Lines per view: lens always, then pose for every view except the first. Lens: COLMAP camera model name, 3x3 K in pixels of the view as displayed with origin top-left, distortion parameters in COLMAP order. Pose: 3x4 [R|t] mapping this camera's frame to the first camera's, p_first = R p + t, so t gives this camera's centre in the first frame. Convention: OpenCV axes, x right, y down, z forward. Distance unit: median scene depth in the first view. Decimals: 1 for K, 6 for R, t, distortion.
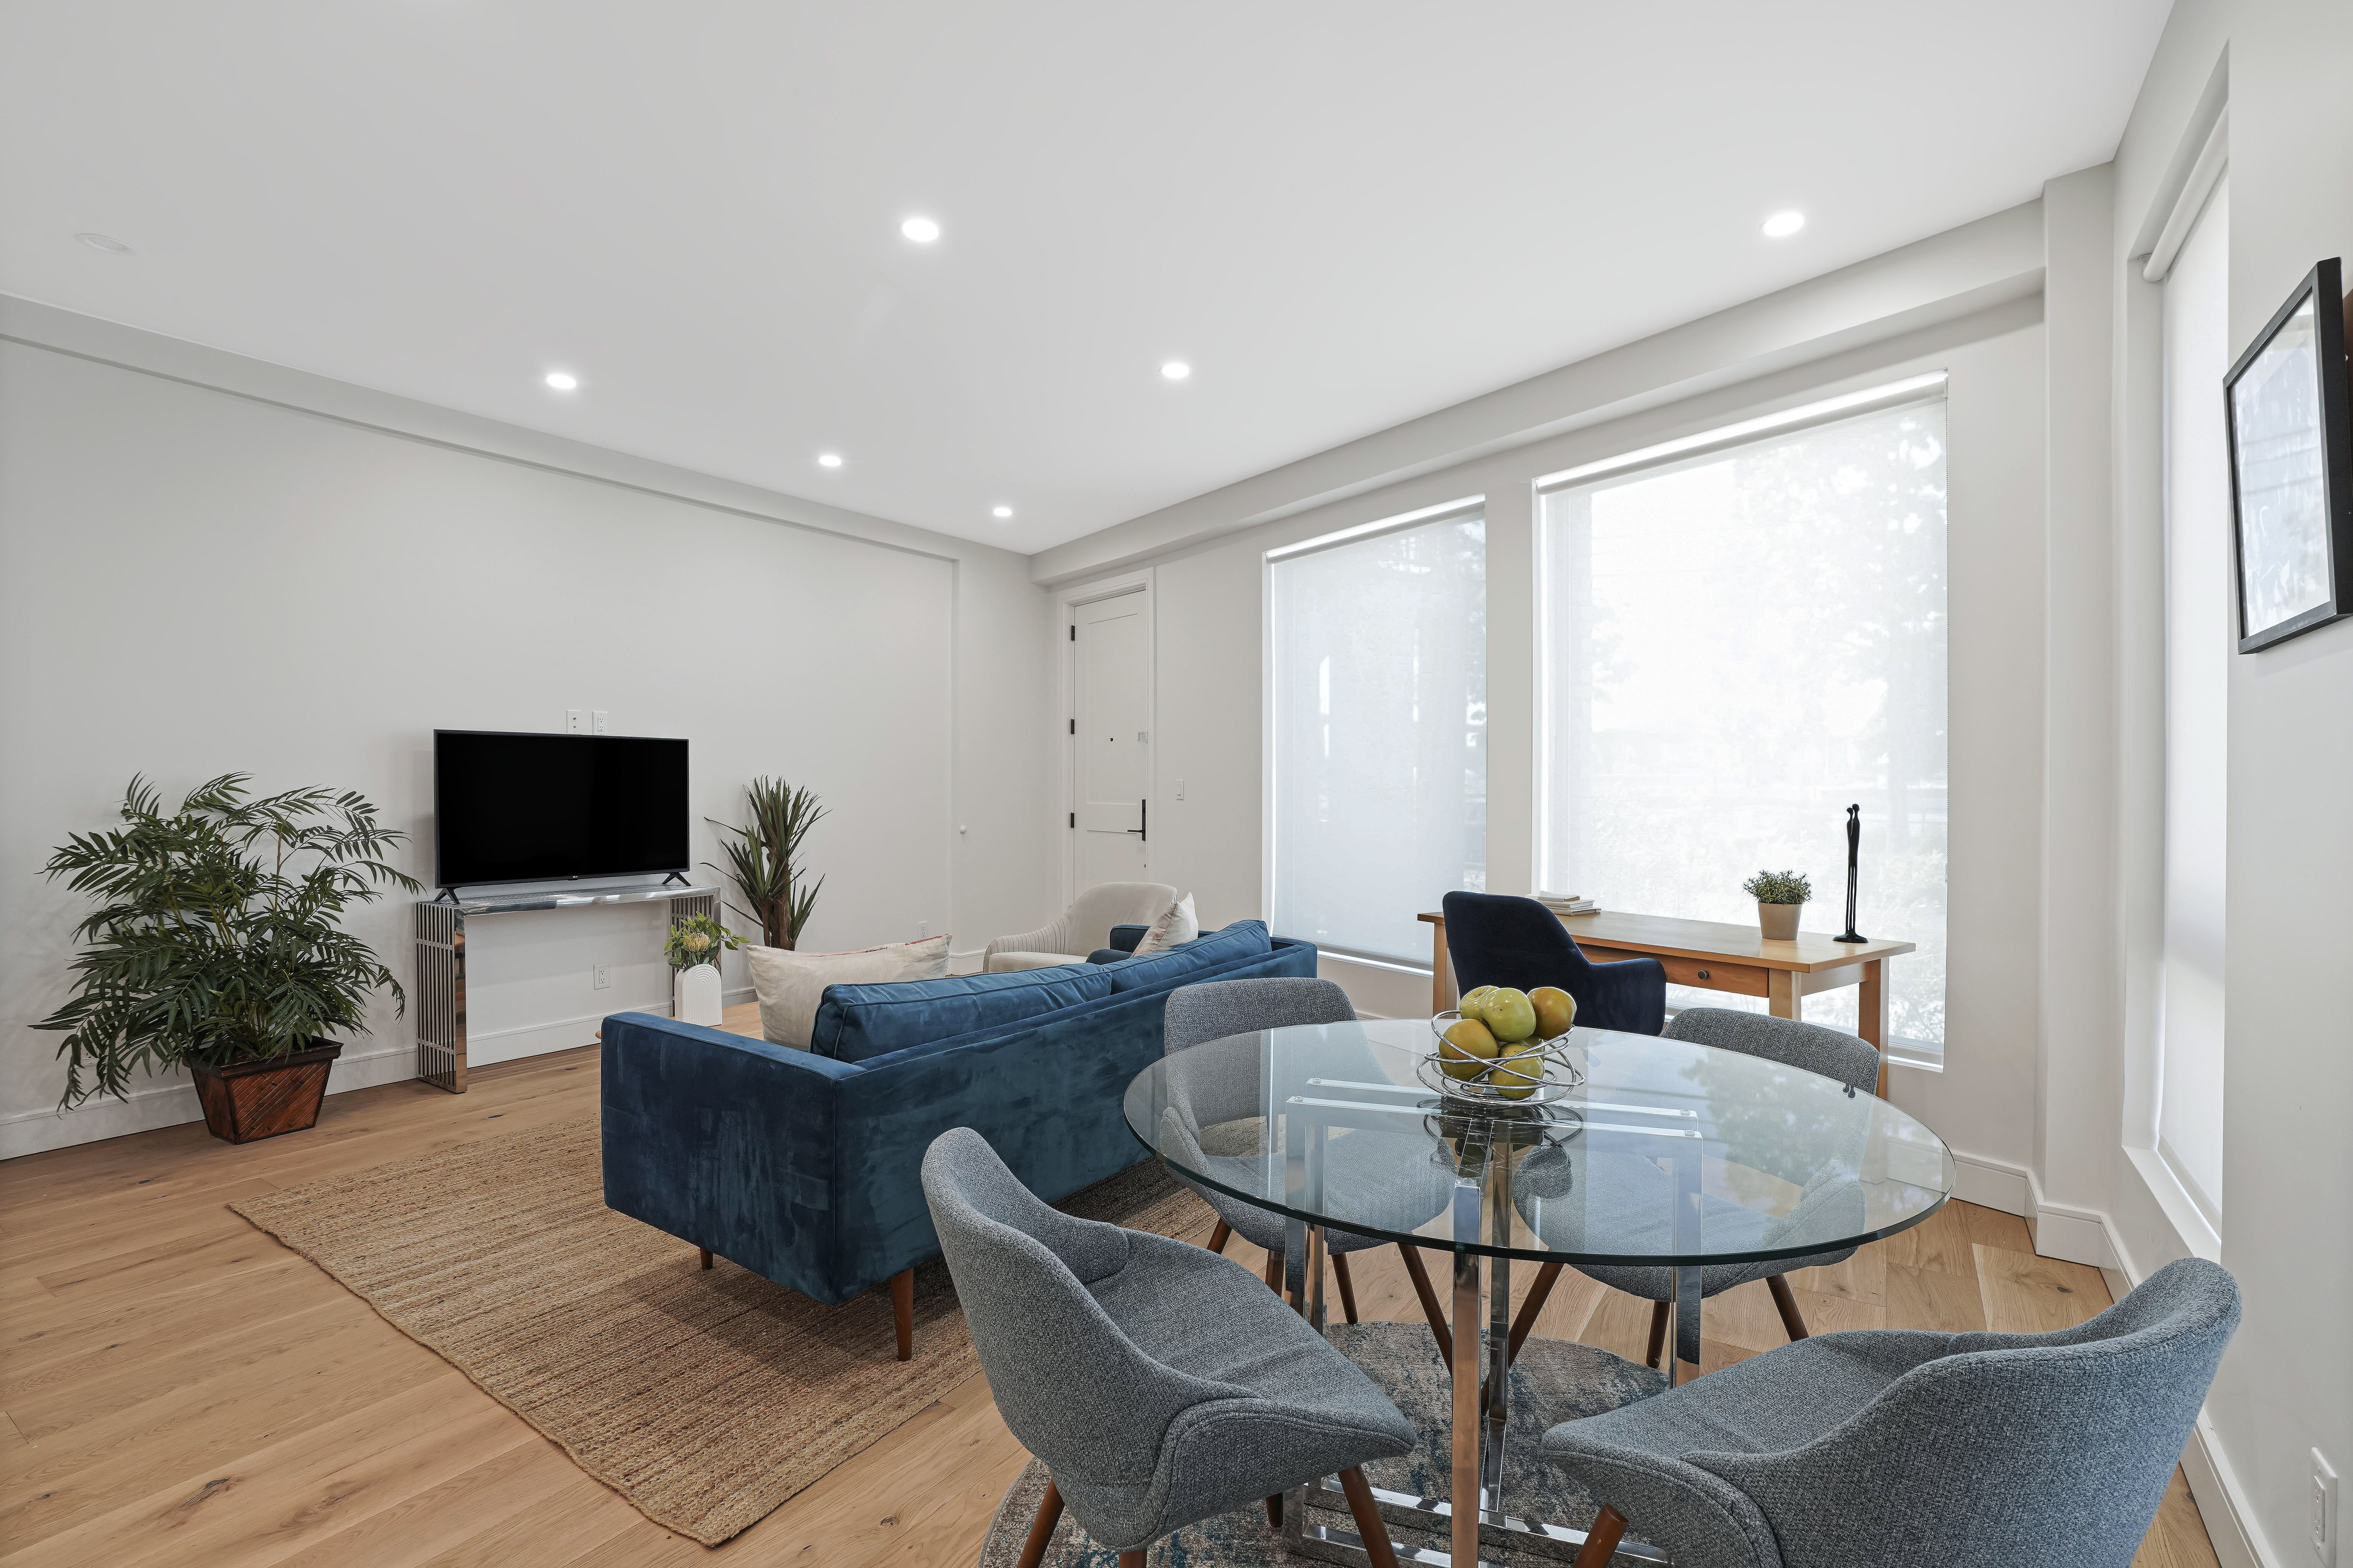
lens RADIAL K [[1083.6, 0, 1189.7], [0, 1083.6, 786.4], [0, 0, 1]] dist [-0.054262, 0.024954]
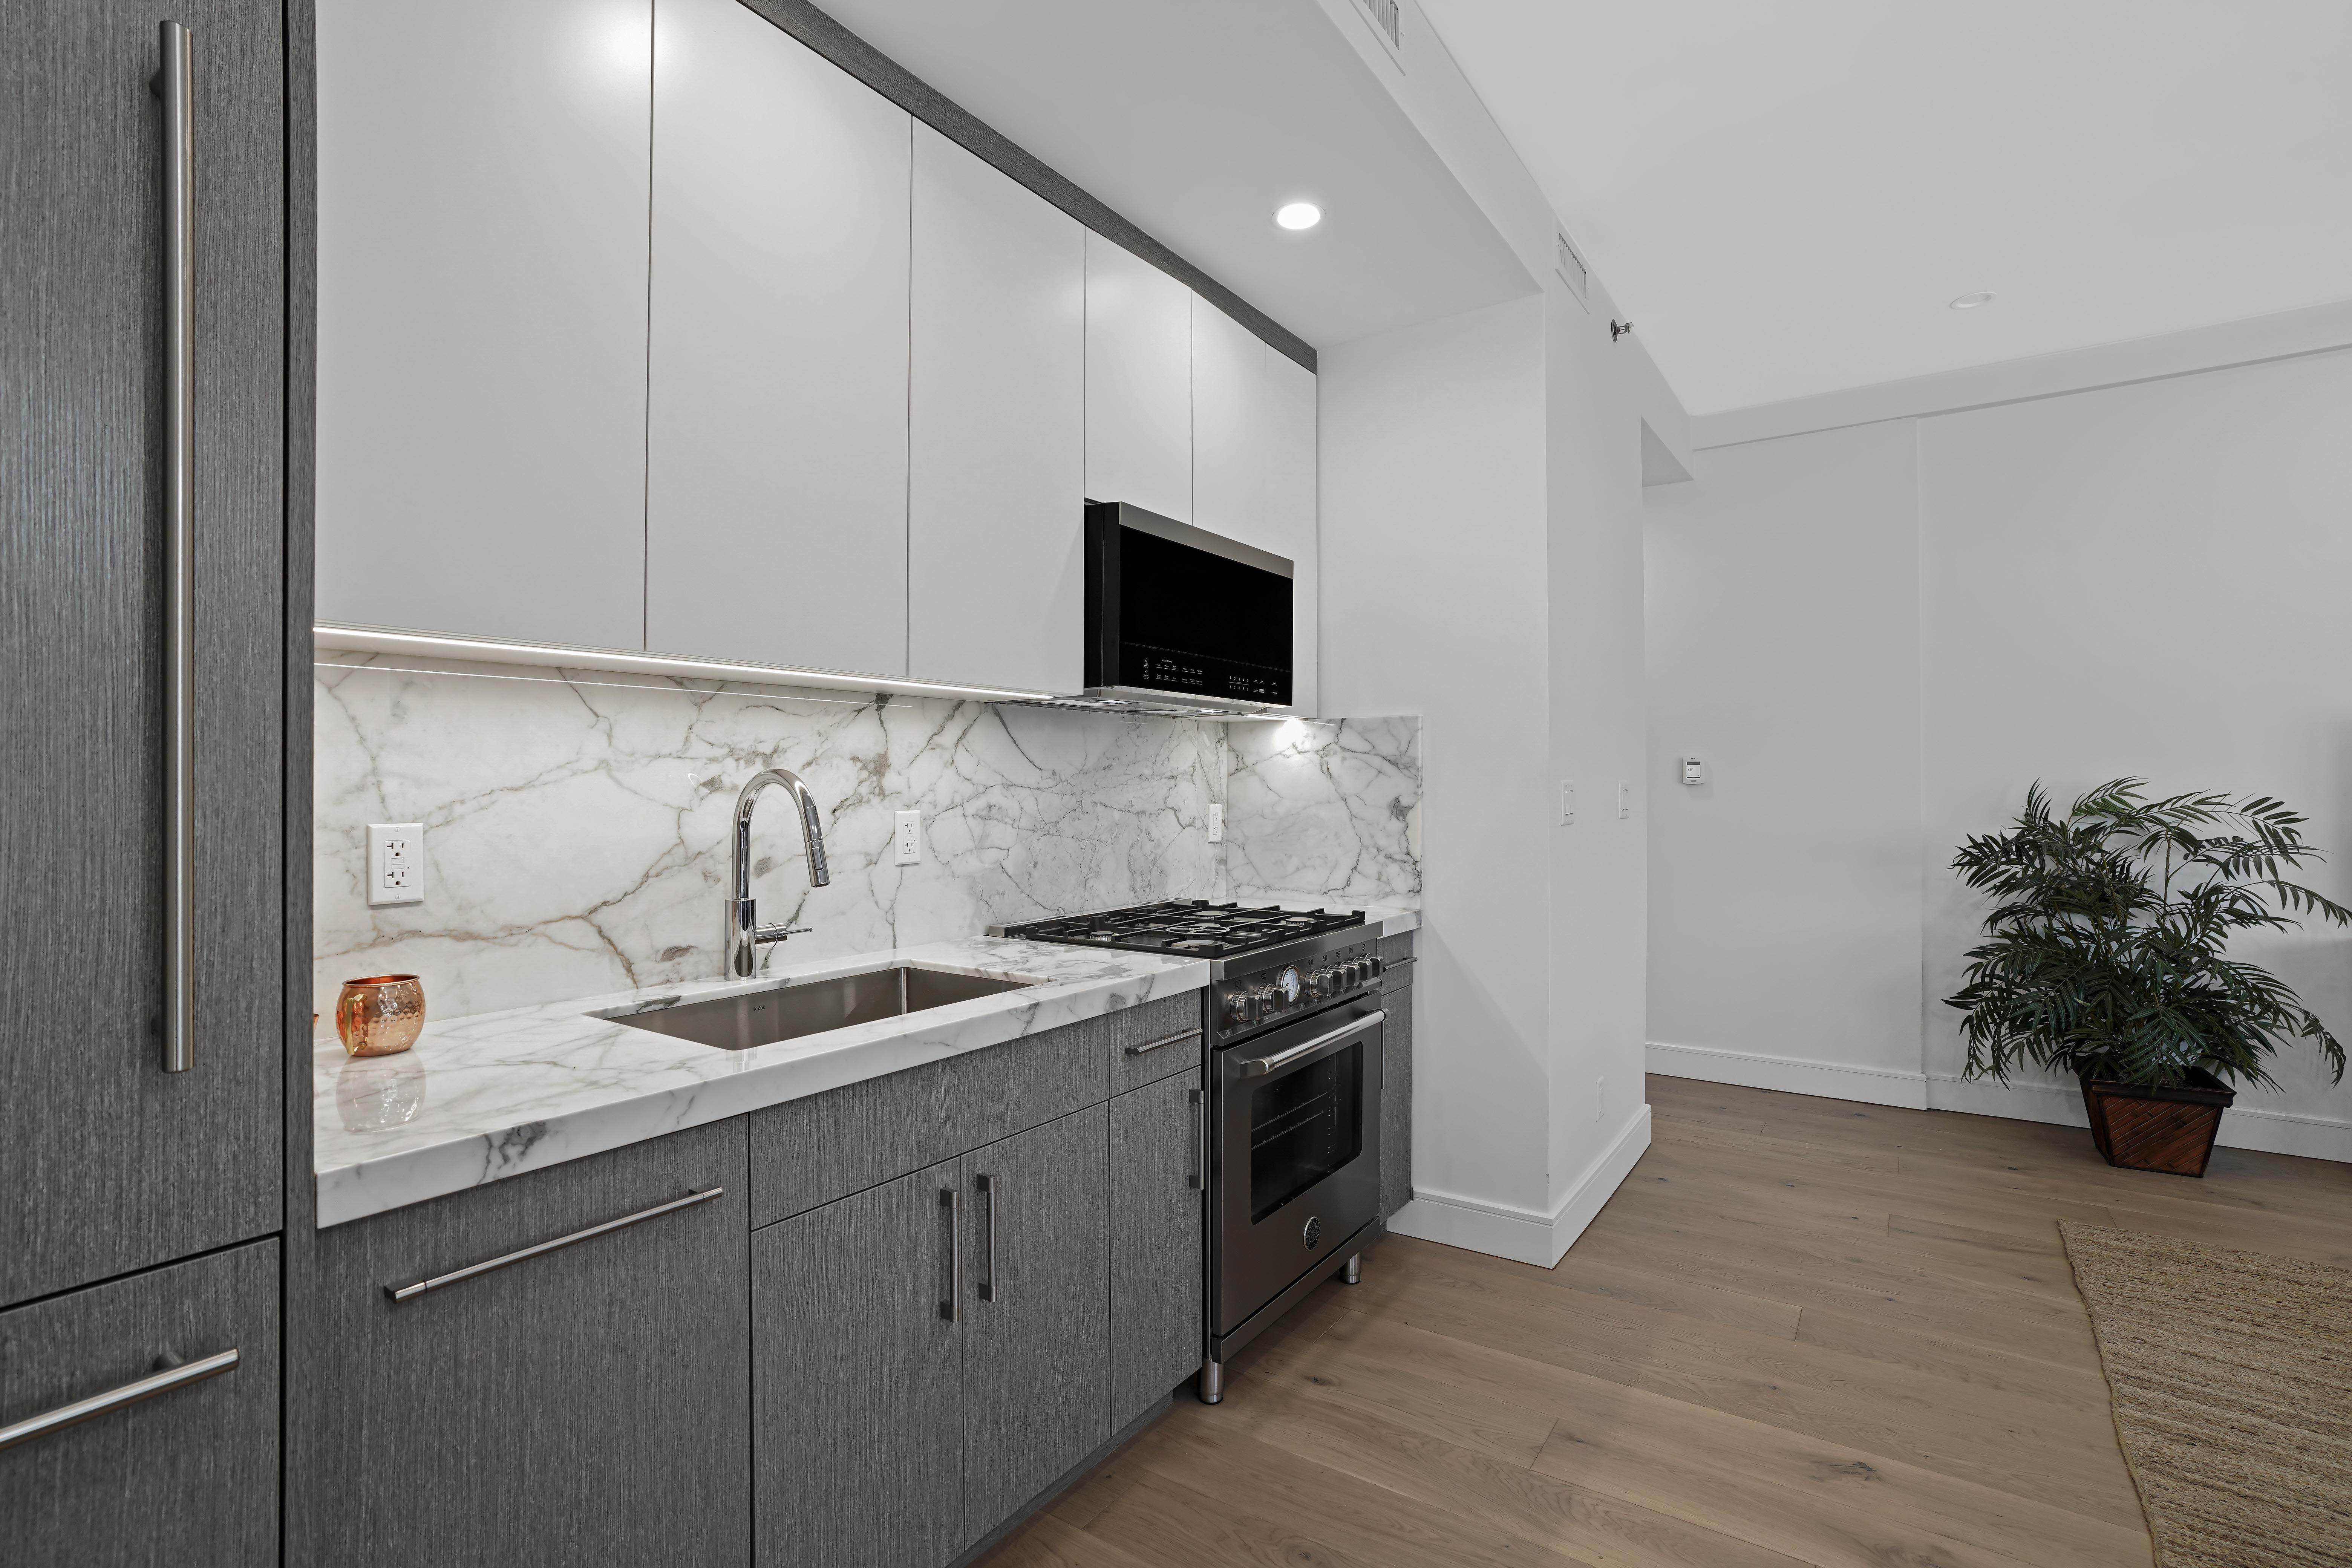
lens RADIAL K [[1094.3, 0, 1207.6], [0, 1094.3, 793.2], [0, 0, 1]] dist [-0.033804, 0.000840]
pose [[-0.017729, 0.001357, -0.999842, 0.076905], [0.006131, 0.999980, 0.001249, -0.005470], [0.999824, -0.006108, -0.017737, 0.208458]]
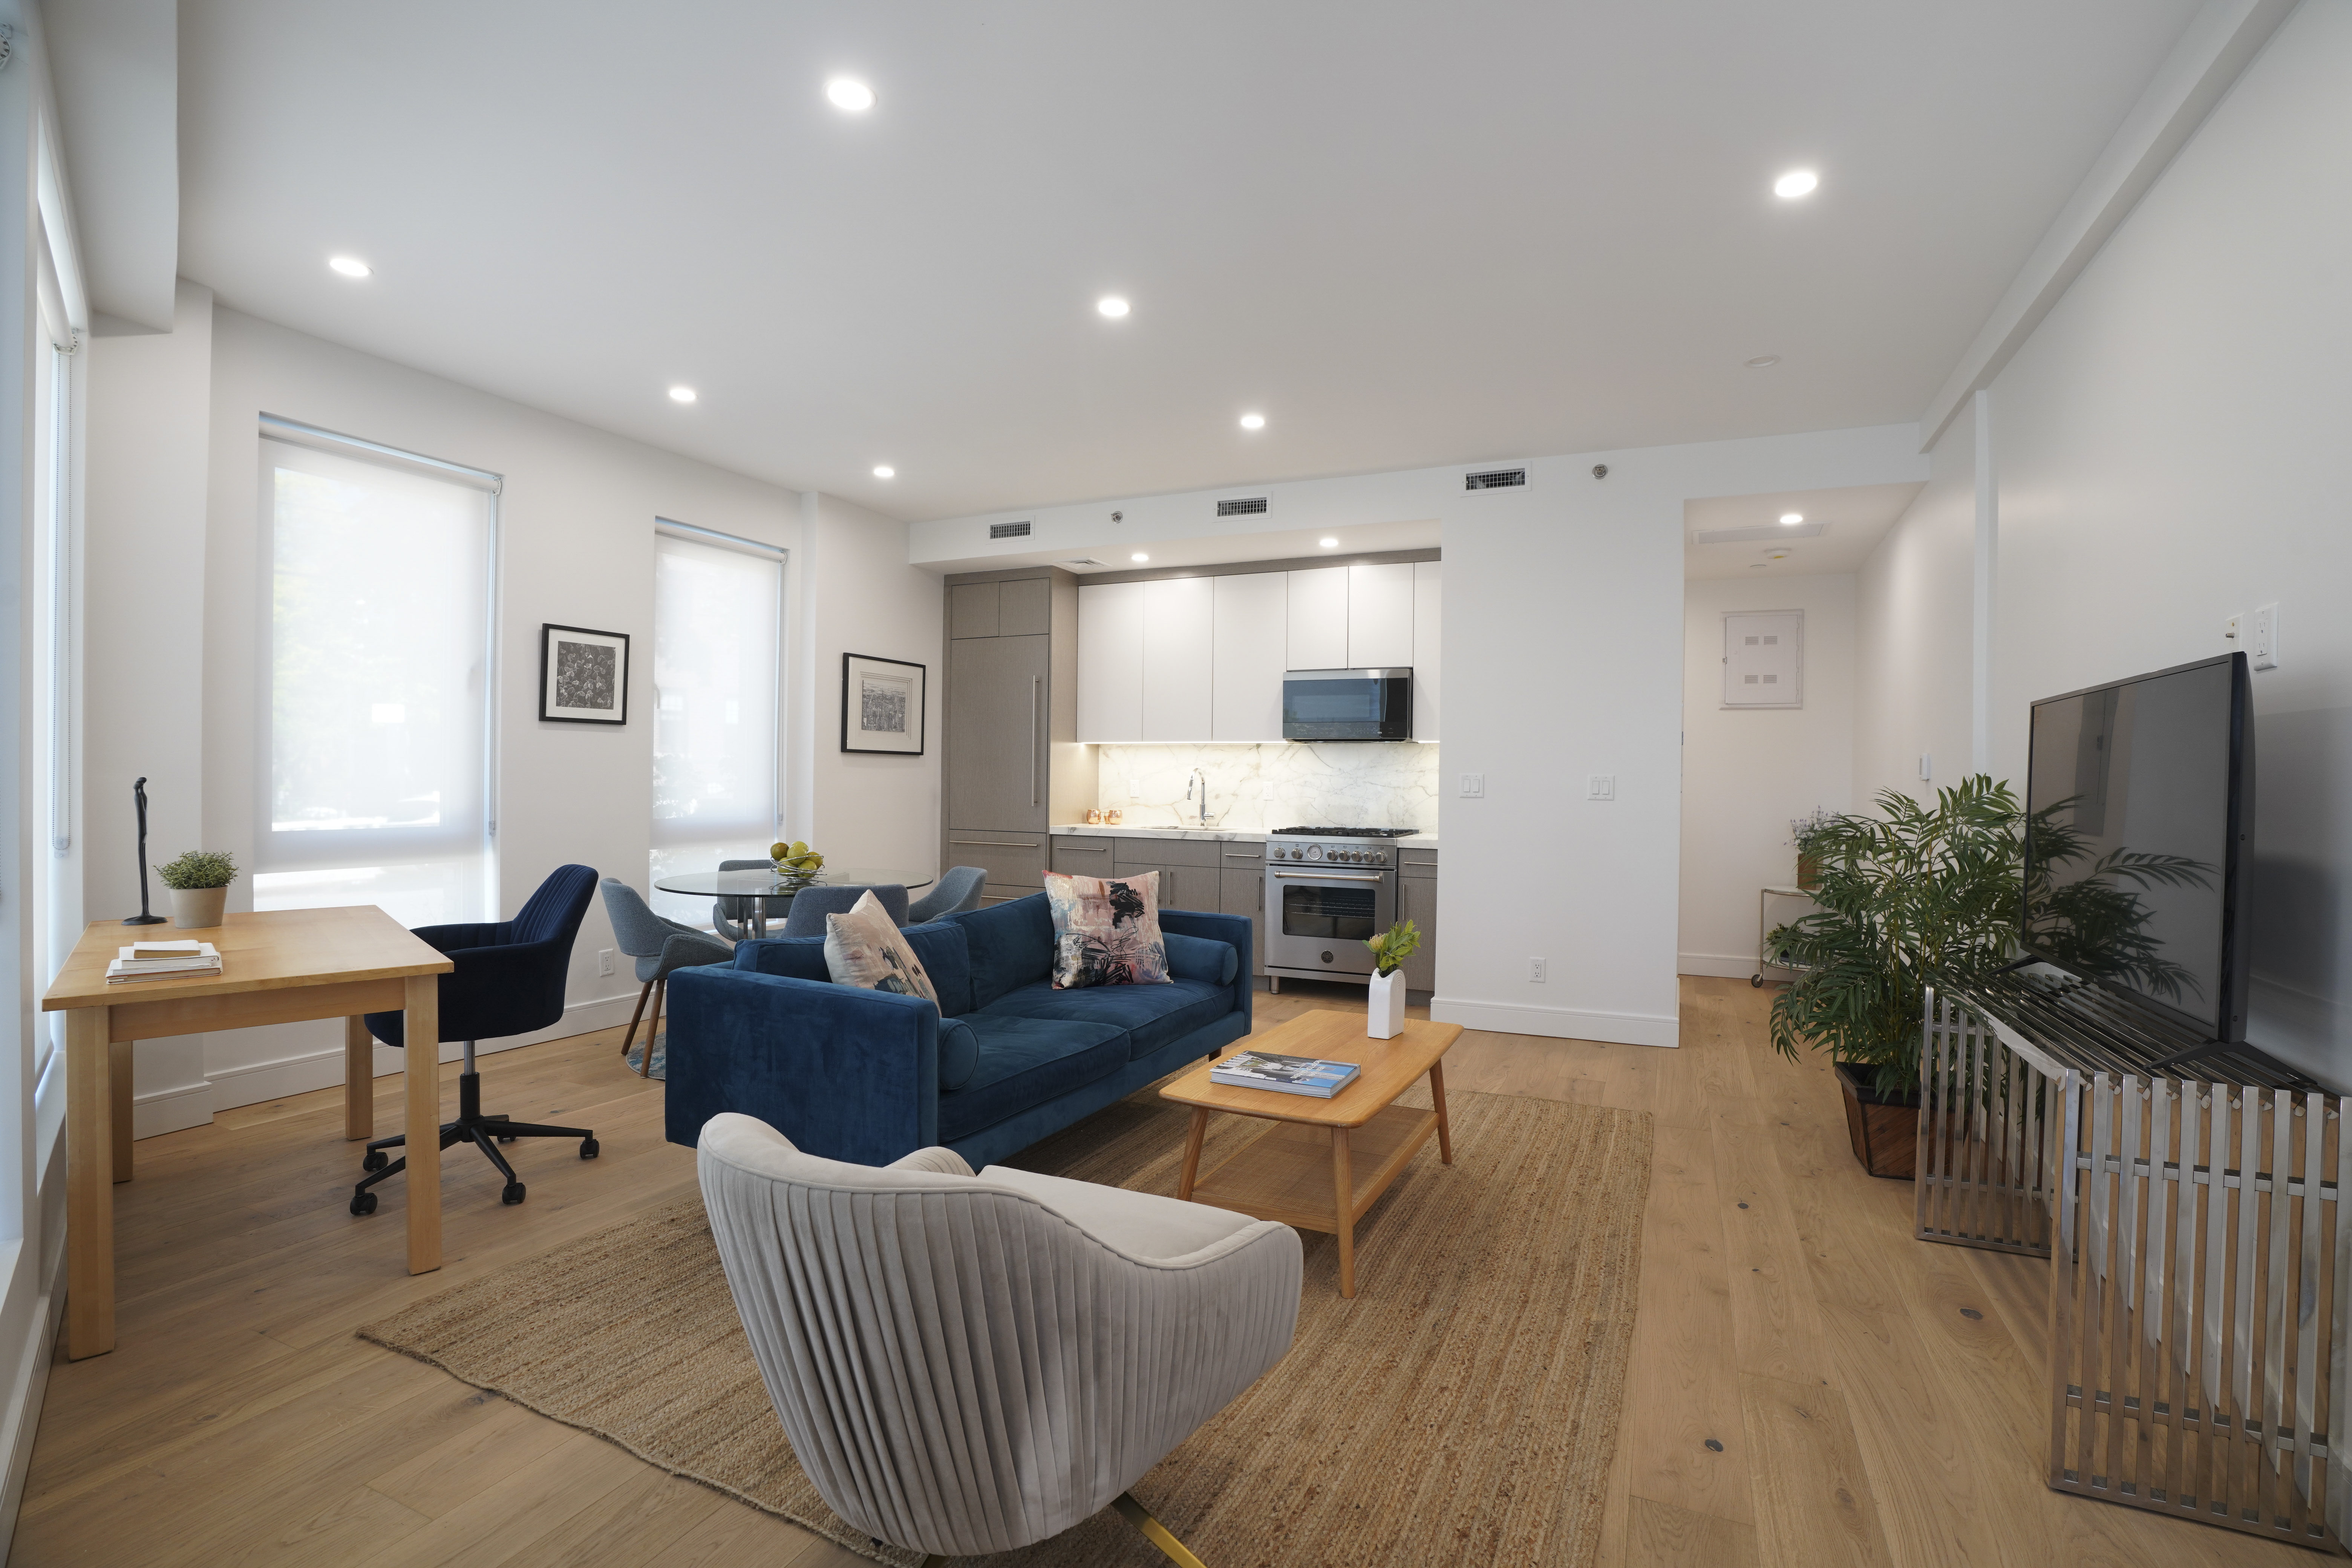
lens RADIAL K [[1105.6, 0, 1118.0], [0, 1105.6, 787.8], [0, 0, 1]] dist [-0.042166, 0.000518]
pose [[-0.995104, -0.016338, -0.097469, -0.125887], [-0.017444, 0.999793, 0.010508, -0.000985], [0.097277, 0.012157, -0.995183, 2.036123]]
